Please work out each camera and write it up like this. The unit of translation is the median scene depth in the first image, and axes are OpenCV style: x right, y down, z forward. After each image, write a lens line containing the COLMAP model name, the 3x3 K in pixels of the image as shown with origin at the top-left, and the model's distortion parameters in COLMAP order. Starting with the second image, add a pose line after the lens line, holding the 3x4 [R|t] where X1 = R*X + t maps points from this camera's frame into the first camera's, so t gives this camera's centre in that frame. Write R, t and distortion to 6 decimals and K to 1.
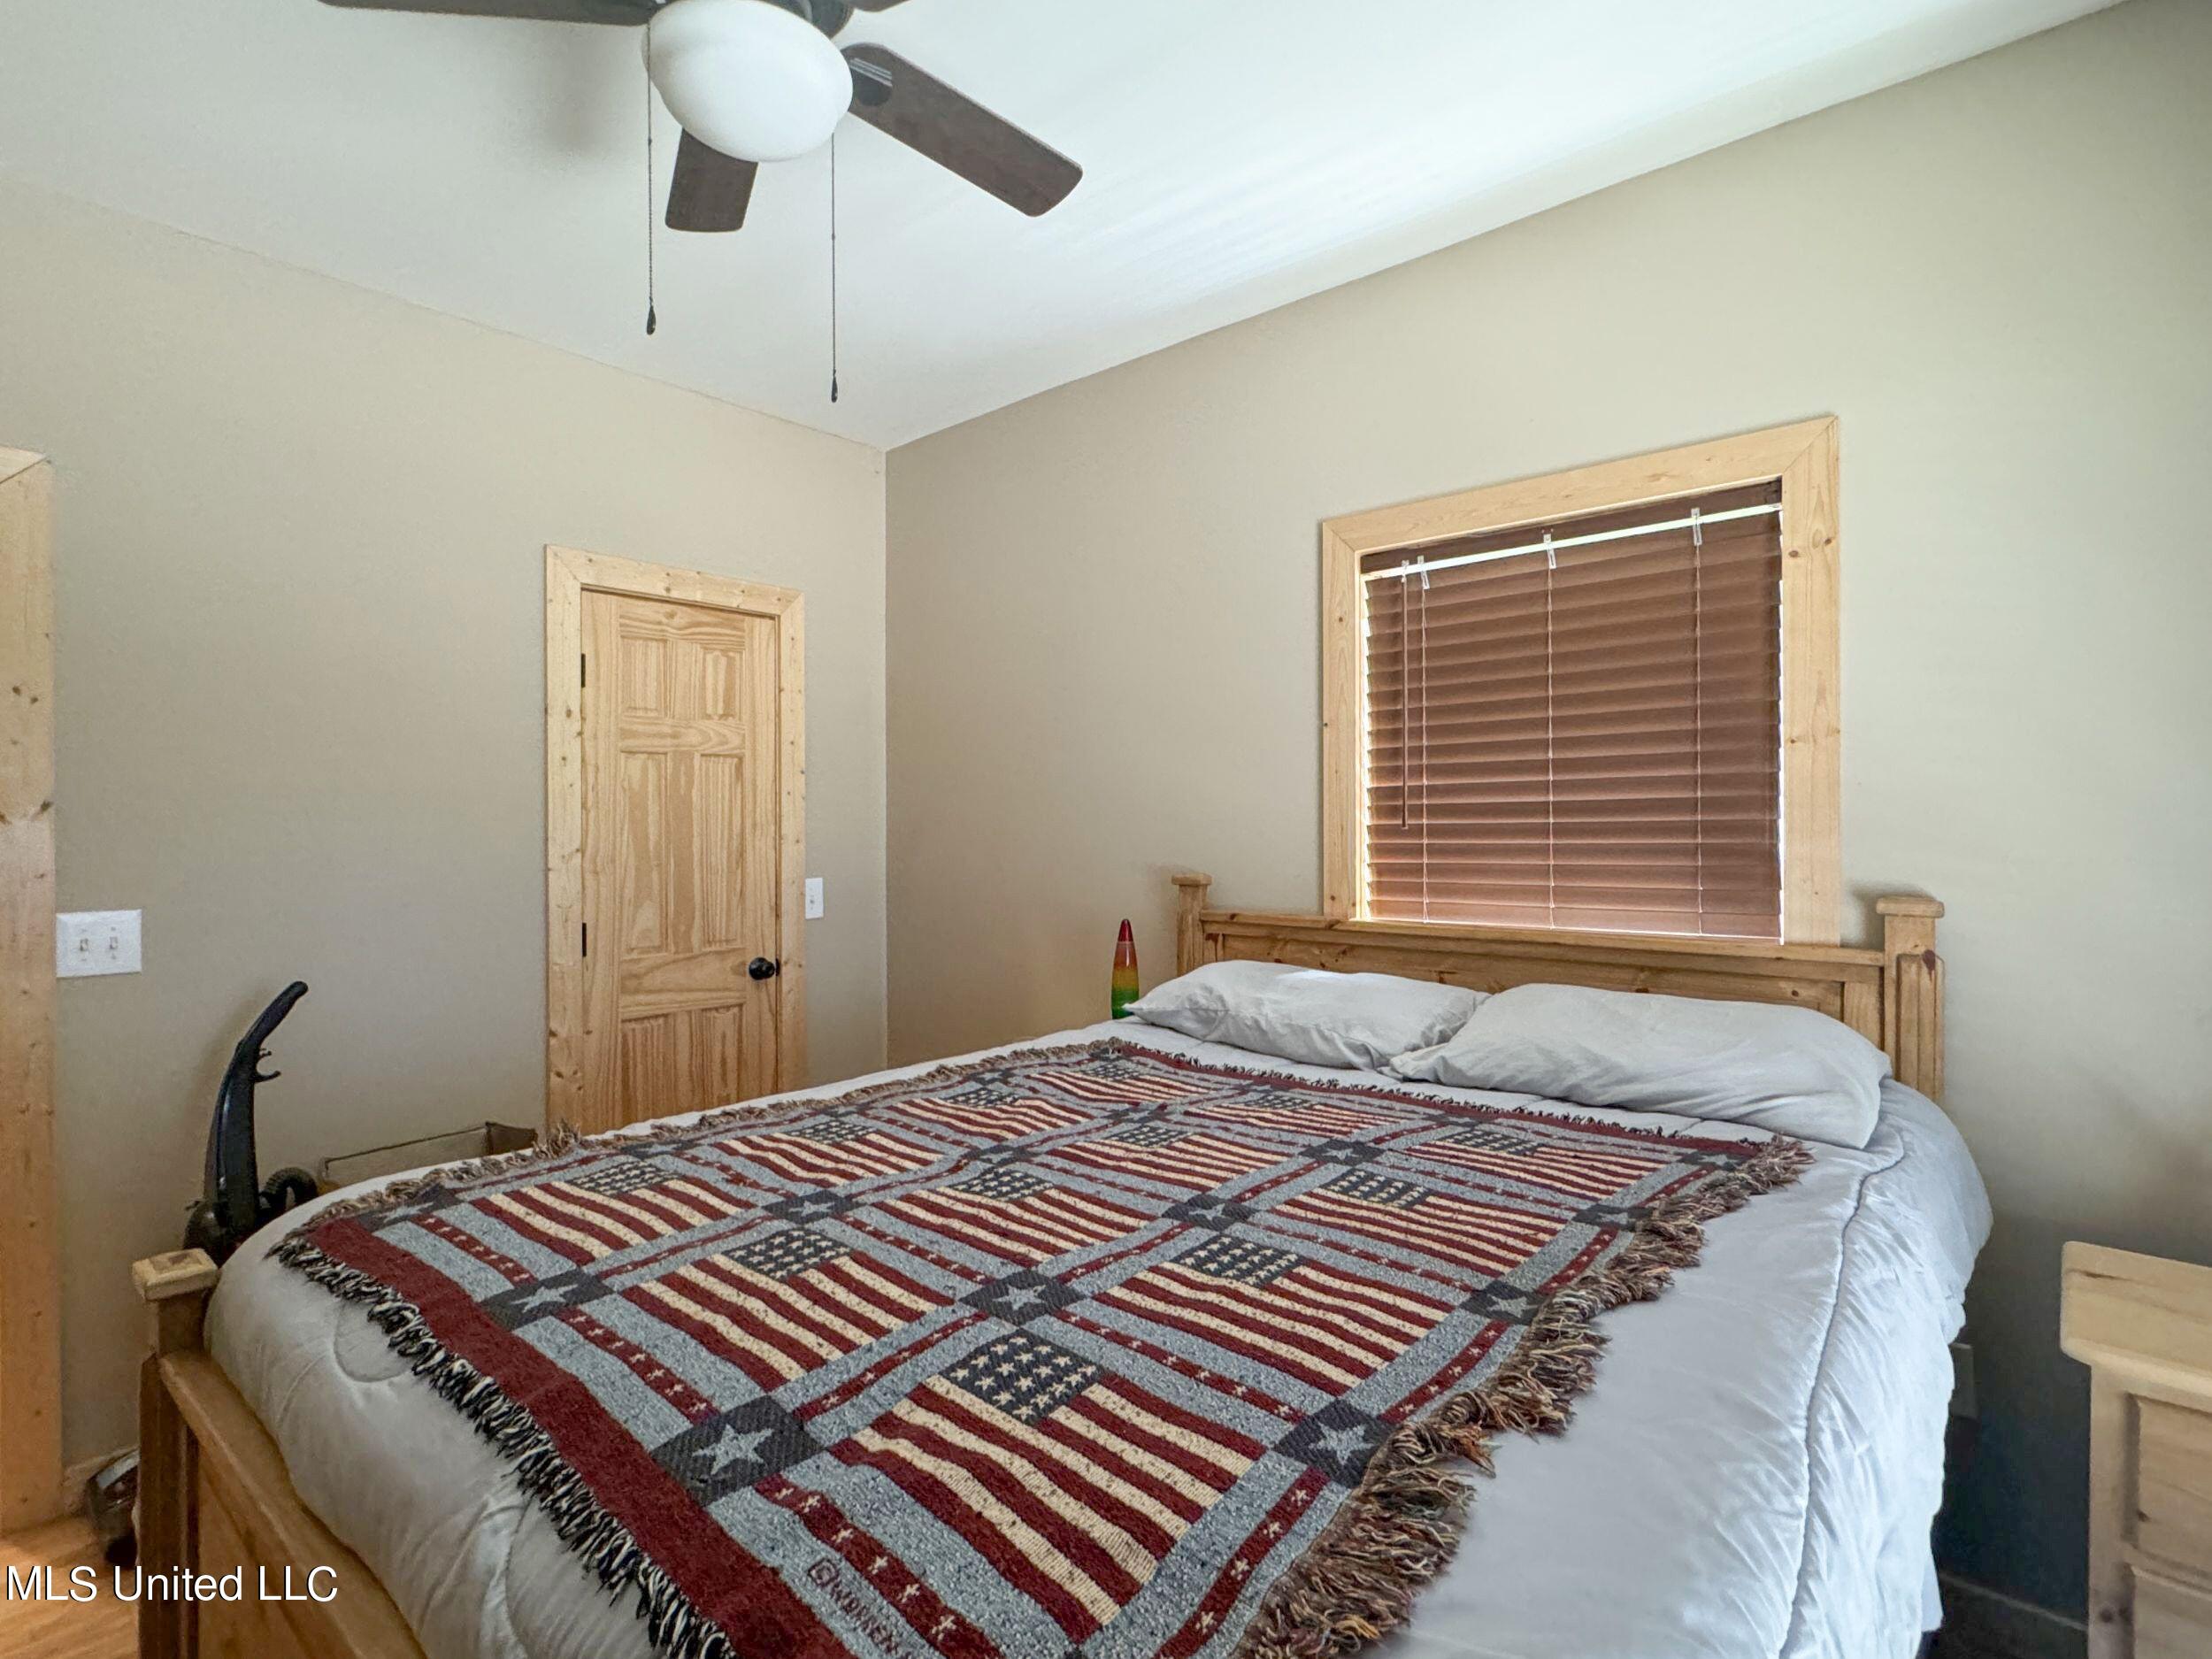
lens RADIAL K [[1087.8, 0, 1100.2], [0, 1087.8, 829.0], [0, 0, 1]] dist [-0.006520, 0.000448]
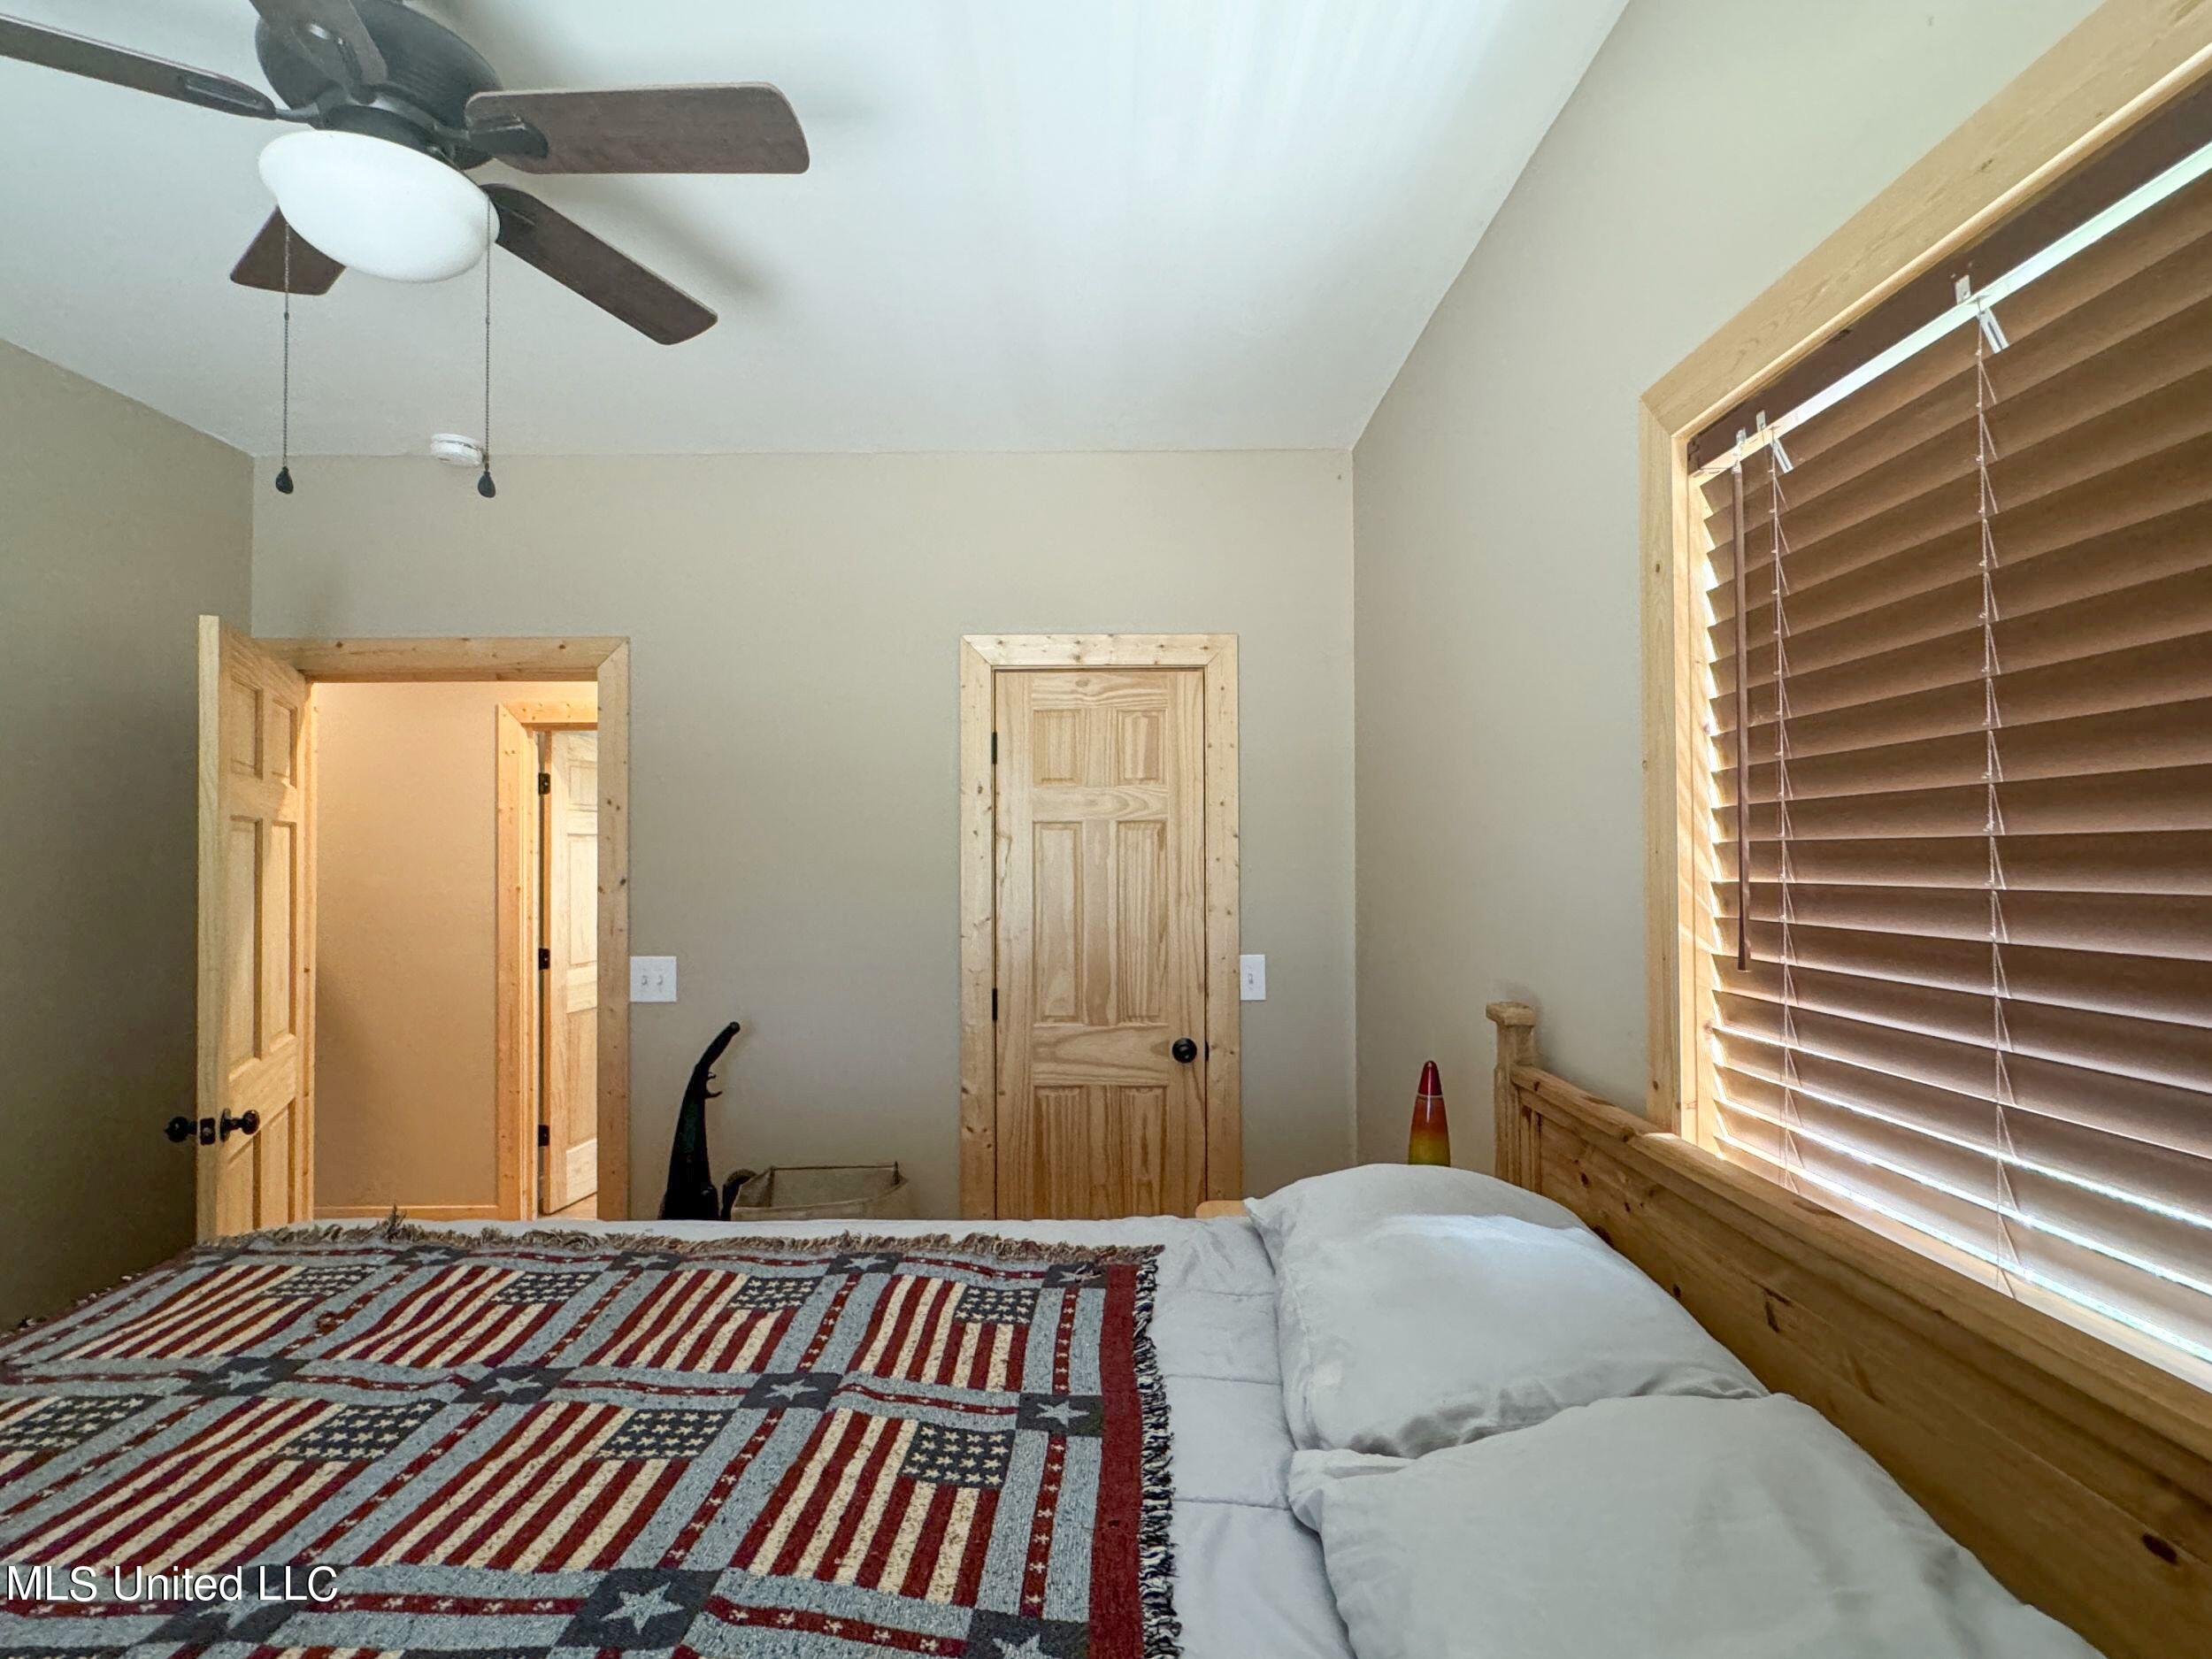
lens RADIAL K [[1087.8, 0, 1098.6], [0, 1087.8, 836.4], [0, 0, 1]] dist [-0.006520, 0.000448]
pose [[0.661238, -0.009512, -0.750116, 0.388308], [-0.003537, 0.999869, -0.015796, -0.044791], [0.750168, 0.013098, 0.661118, 0.387343]]
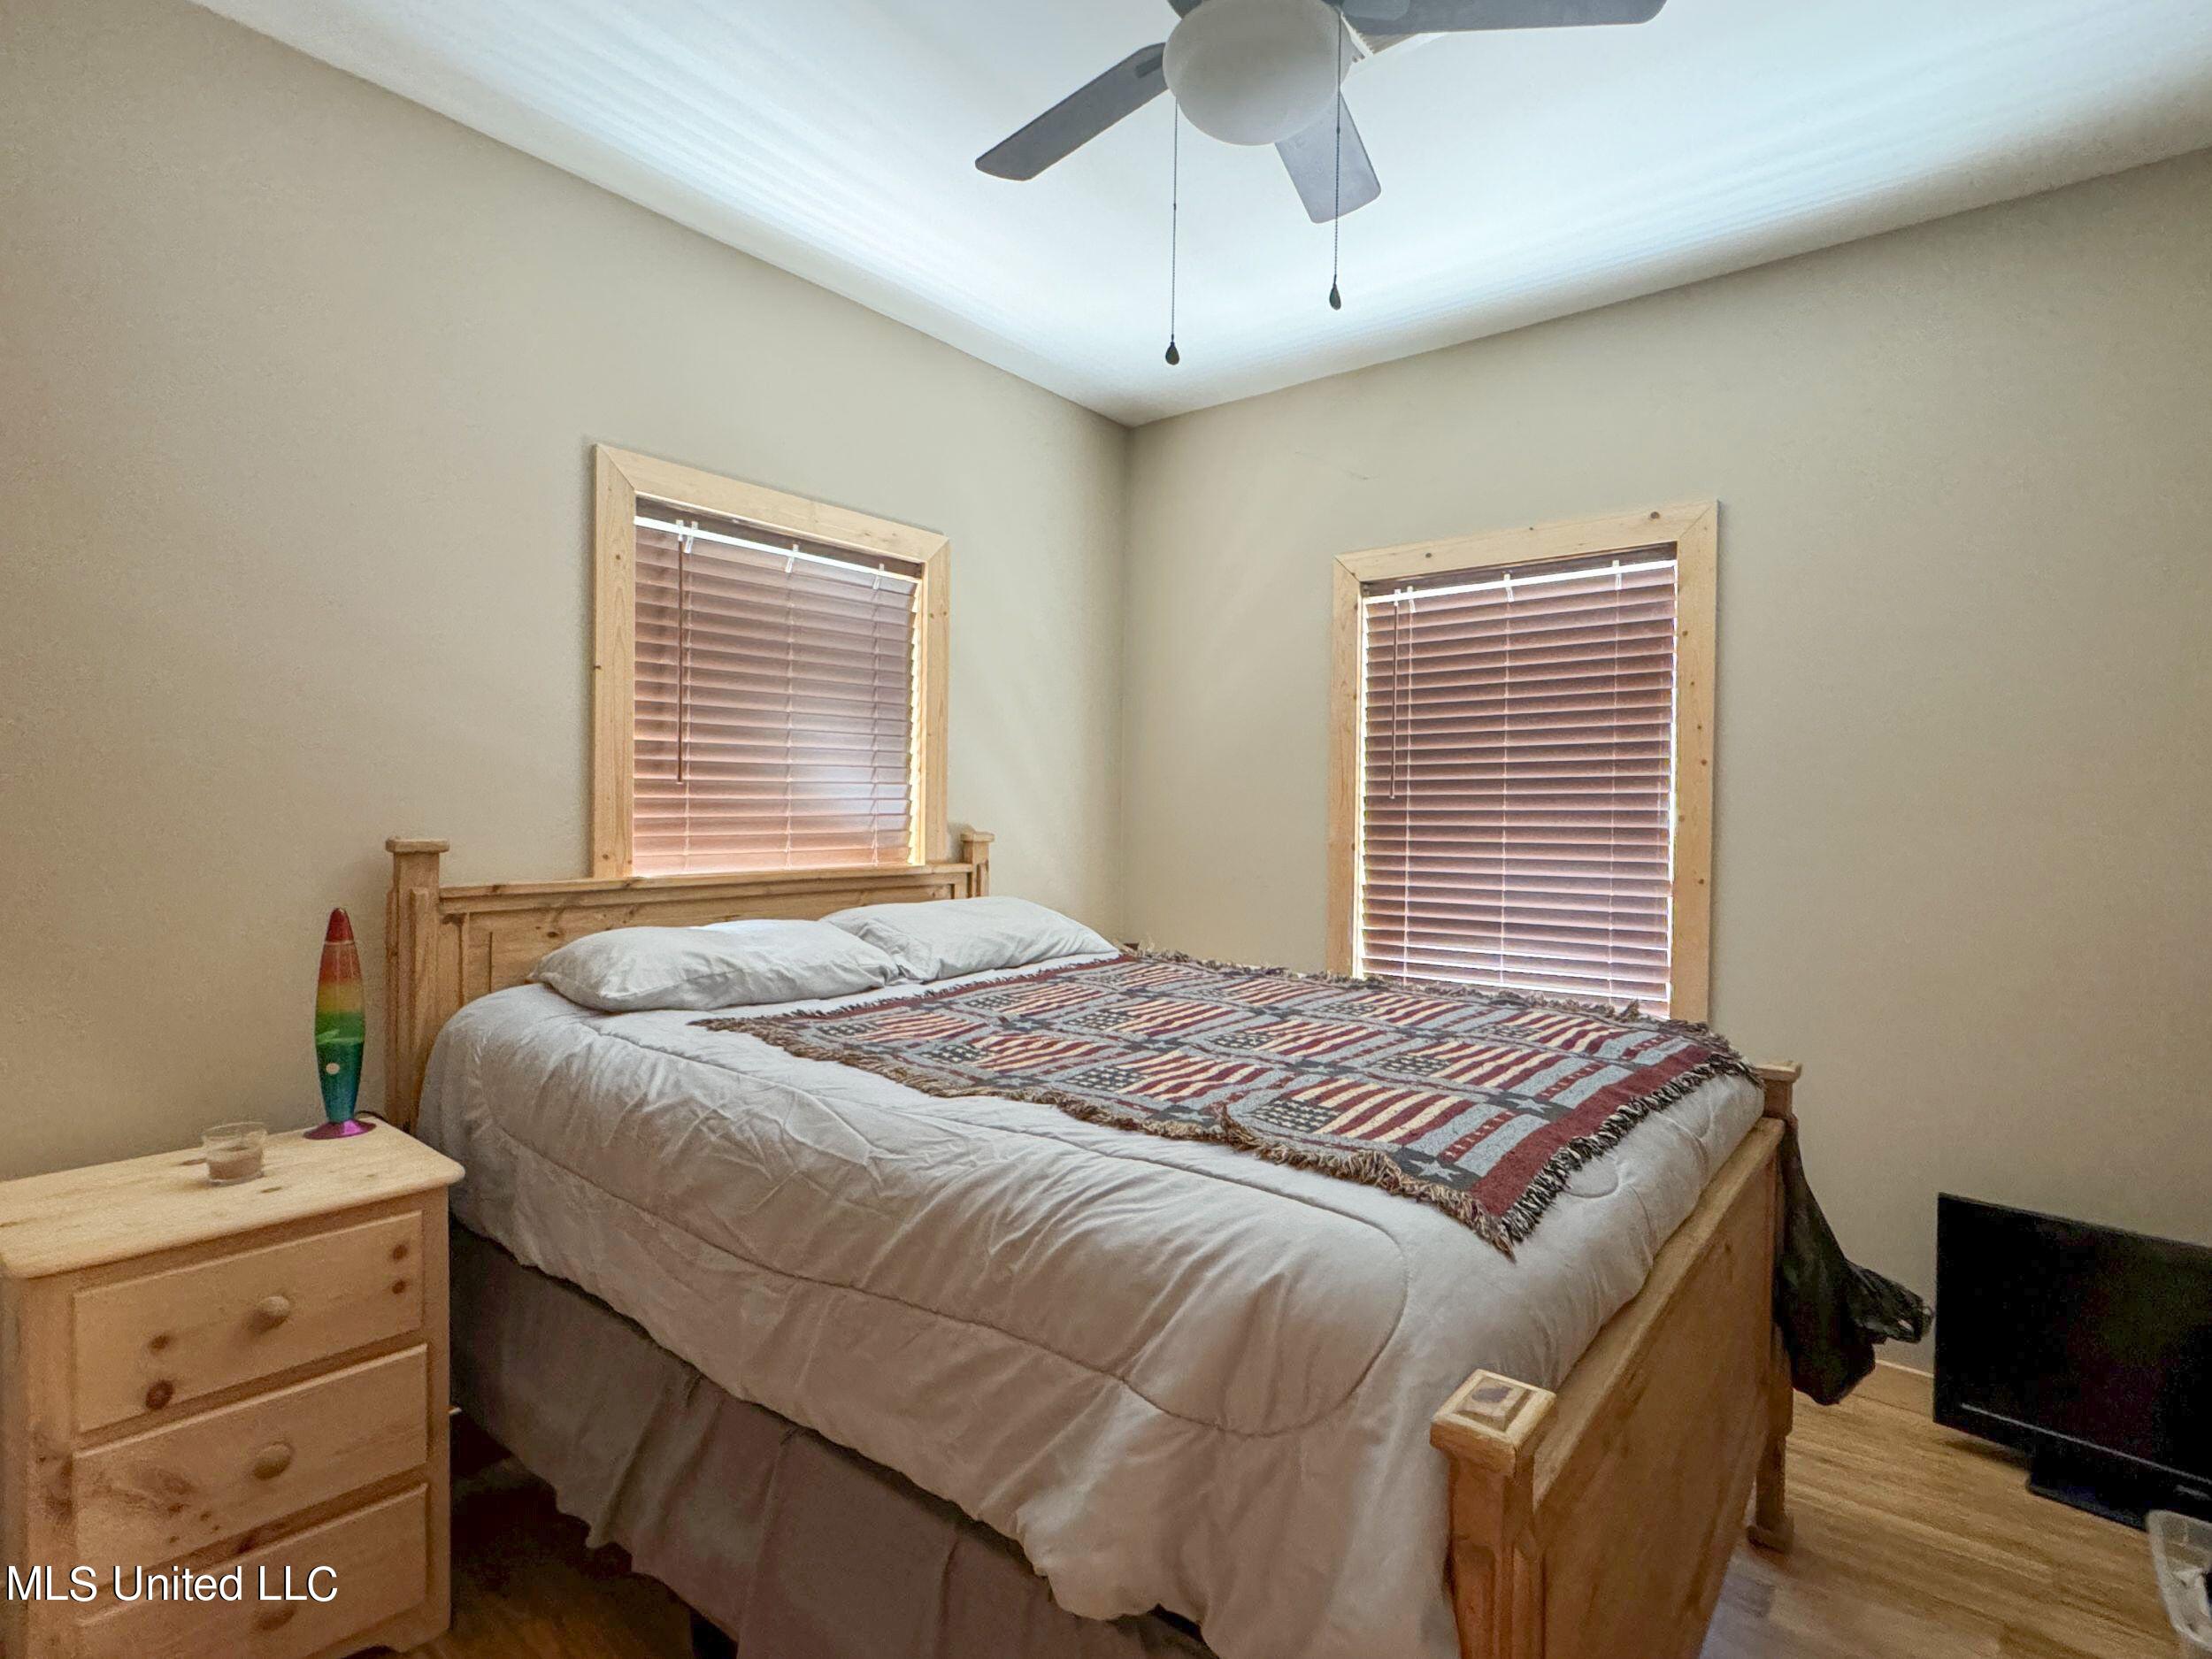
lens RADIAL K [[1087.8, 0, 1100.4], [0, 1087.8, 825.3], [0, 0, 1]] dist [-0.006520, 0.000448]
pose [[-0.026642, -0.014484, 0.999540, -0.634591], [-0.008847, 0.999859, 0.014253, 0.017326], [-0.999606, -0.008464, -0.026766, 0.532161]]
